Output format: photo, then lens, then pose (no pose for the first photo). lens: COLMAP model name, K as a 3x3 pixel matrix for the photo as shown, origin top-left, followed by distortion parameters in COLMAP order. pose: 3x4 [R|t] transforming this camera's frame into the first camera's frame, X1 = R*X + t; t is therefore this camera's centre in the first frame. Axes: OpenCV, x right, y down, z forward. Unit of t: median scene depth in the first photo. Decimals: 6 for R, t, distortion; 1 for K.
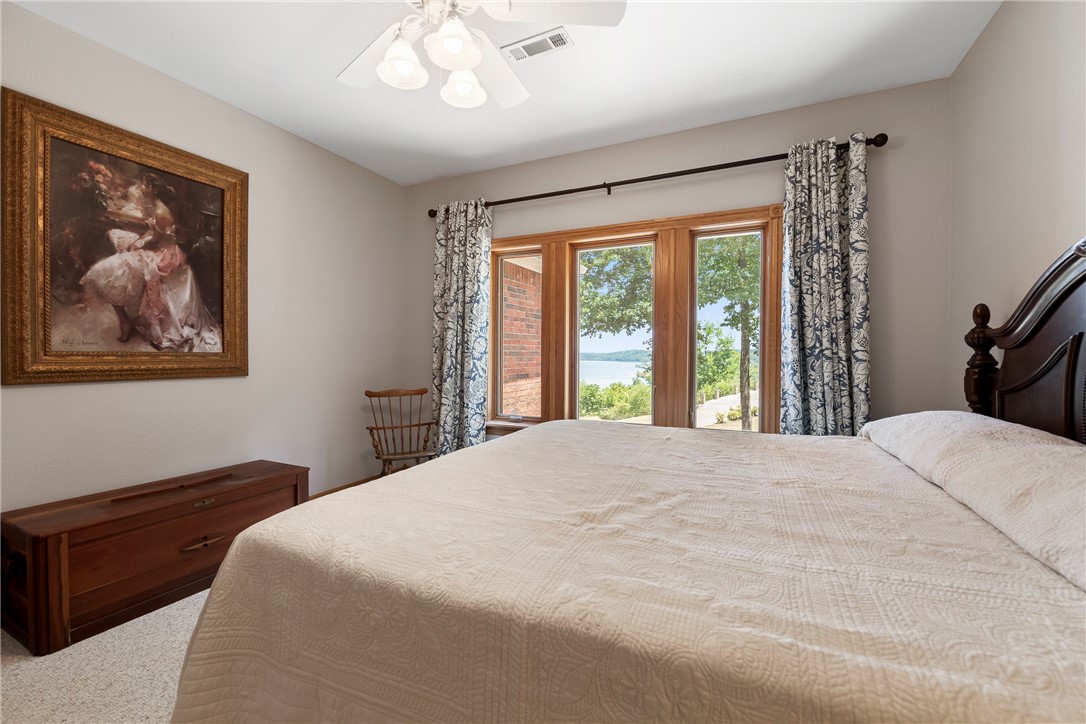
lens RADIAL K [[452.5, 0, 541.7], [0, 452.5, 359.6], [0, 0, 1]] dist [-0.001091, -0.000419]
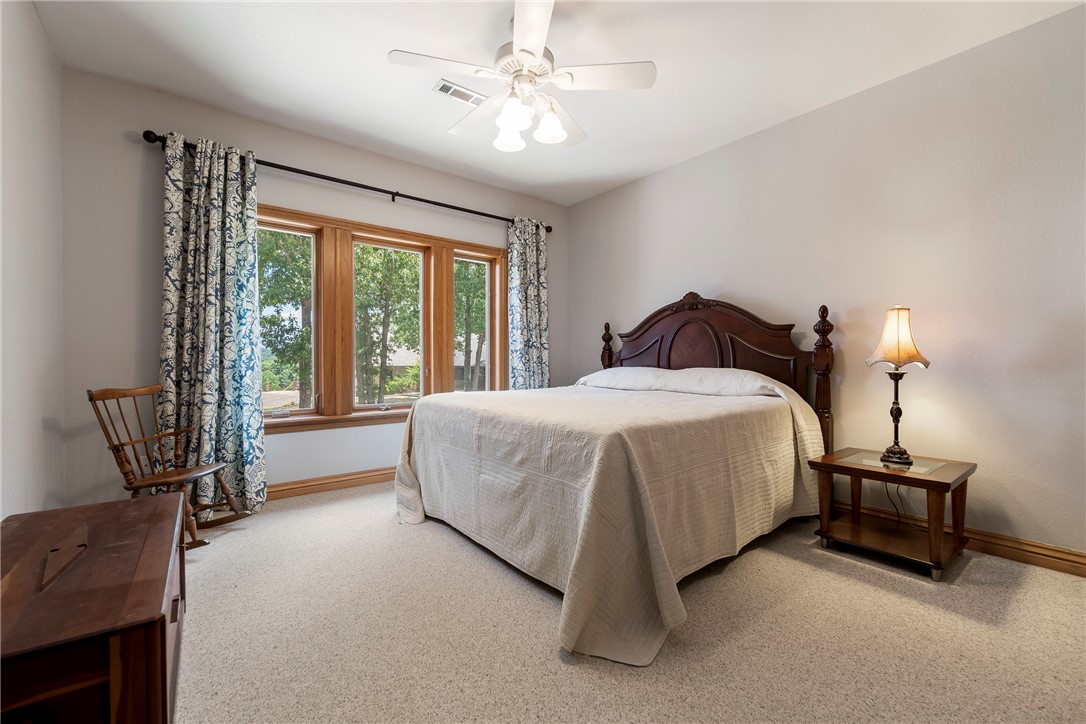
lens RADIAL K [[452.5, 0, 545.7], [0, 452.5, 359.9], [0, 0, 1]] dist [-0.001091, -0.000419]
pose [[0.433204, -0.005527, 0.901279, -0.726968], [0.010481, 0.999944, 0.001094, 0.034794], [-0.901235, 0.008973, 0.433238, 0.173574]]
